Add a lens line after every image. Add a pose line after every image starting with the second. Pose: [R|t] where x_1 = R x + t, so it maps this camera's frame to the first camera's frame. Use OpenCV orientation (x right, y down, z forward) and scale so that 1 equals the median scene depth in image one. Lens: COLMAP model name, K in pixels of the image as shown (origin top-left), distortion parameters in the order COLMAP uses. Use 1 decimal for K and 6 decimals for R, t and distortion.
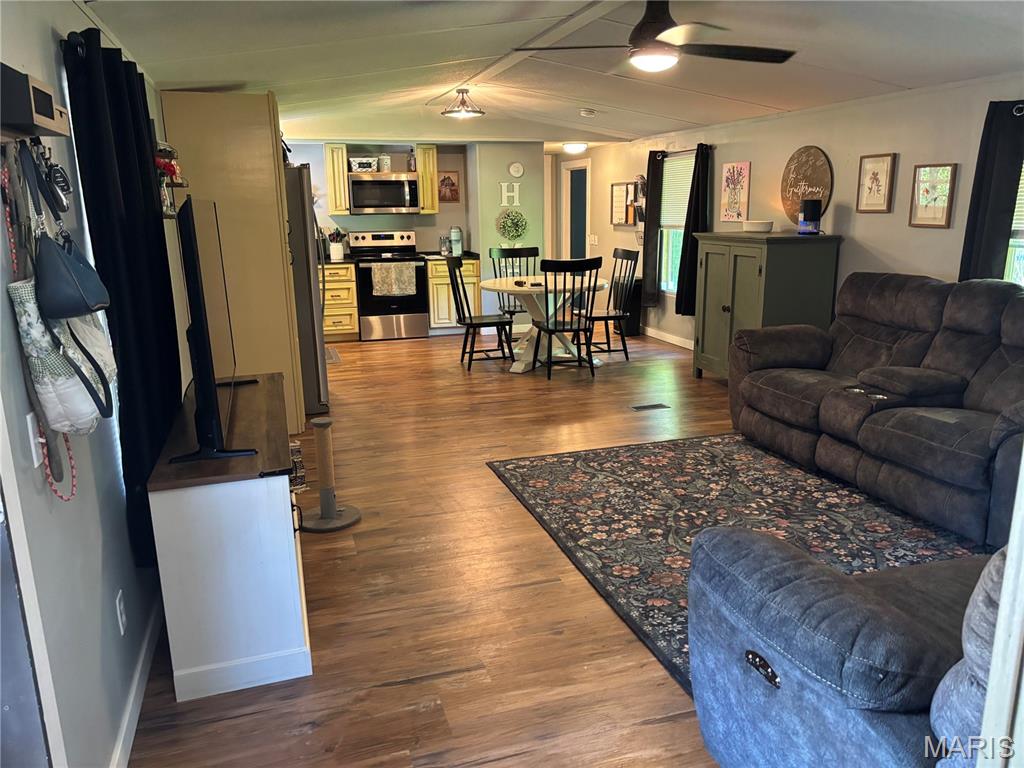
lens RADIAL K [[770.7, 0, 525.1], [0, 770.7, 395.0], [0, 0, 1]] dist [0.045867, -0.043308]
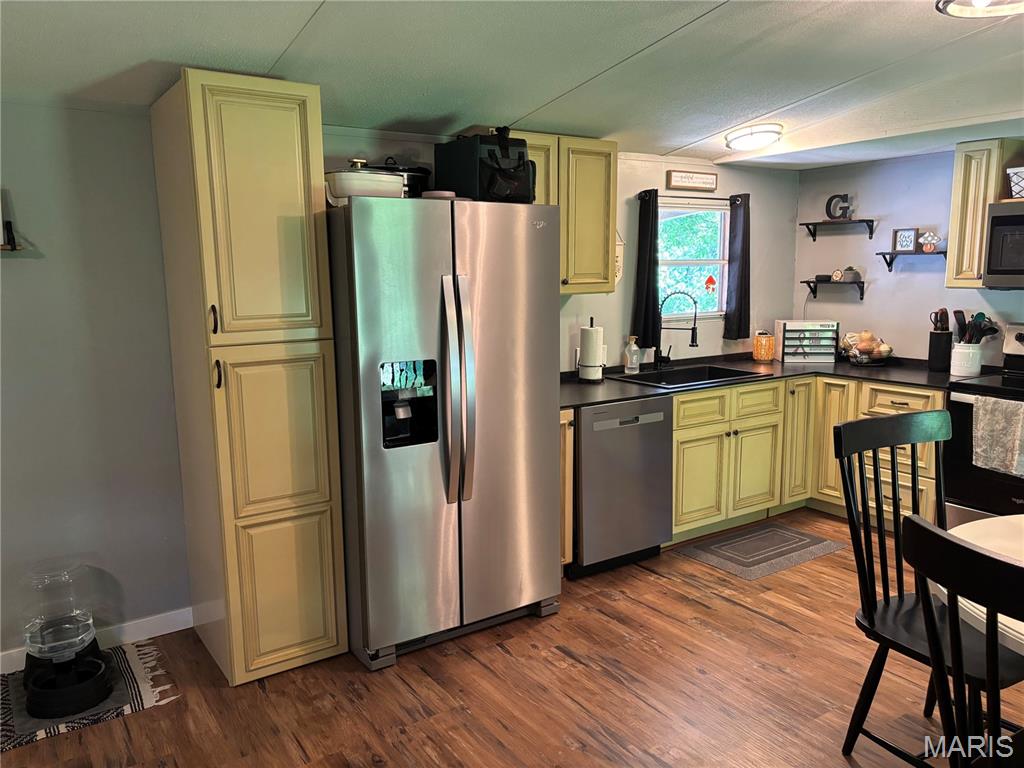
lens RADIAL K [[770.7, 0, 512.7], [0, 770.7, 388.4], [0, 0, 1]] dist [0.045867, -0.043308]
pose [[0.275309, 0.162699, -0.947488, 0.152591], [-0.227617, 0.968583, 0.100183, -0.154131], [0.934021, 0.188083, 0.303692, 0.592529]]
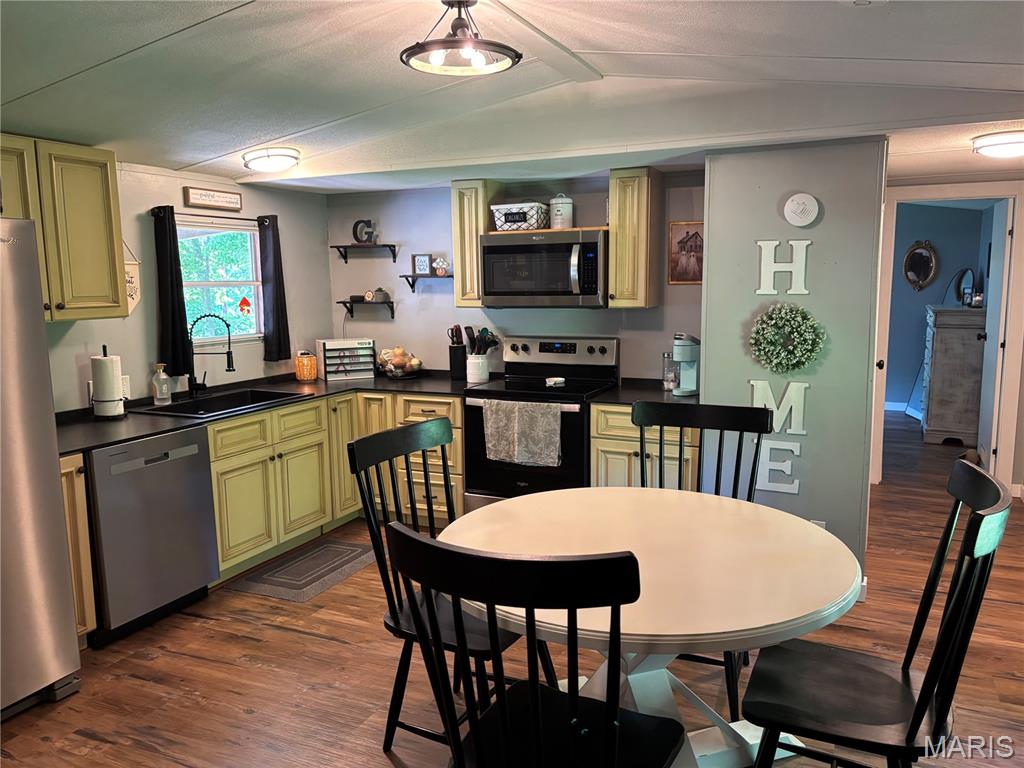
lens RADIAL K [[770.7, 0, 524.1], [0, 770.7, 389.2], [0, 0, 1]] dist [0.045867, -0.043308]
pose [[0.742195, 0.100982, -0.662532, 0.162363], [-0.161648, 0.986370, -0.030743, -0.160956], [0.650397, 0.129914, 0.748403, 0.609232]]
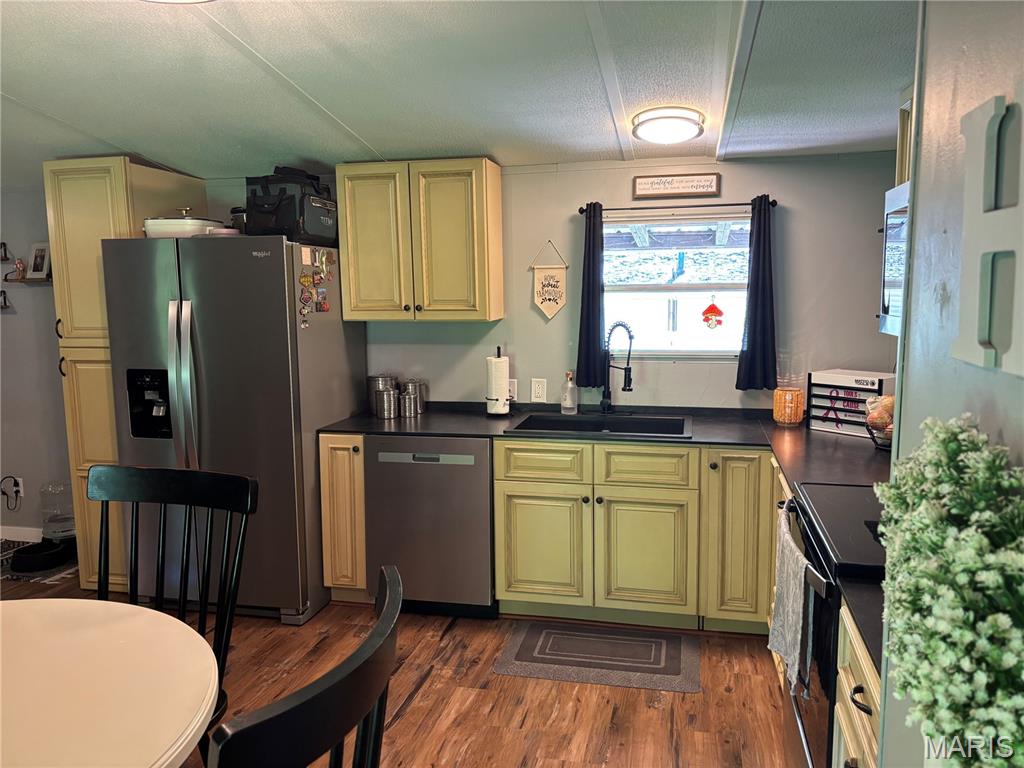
lens RADIAL K [[770.7, 0, 525.1], [0, 770.7, 390.8], [0, 0, 1]] dist [0.045867, -0.043308]
pose [[-0.504866, 0.131609, -0.853106, 0.076721], [-0.193806, 0.945794, 0.260602, -0.257277], [0.841160, 0.296906, -0.451992, 1.006496]]
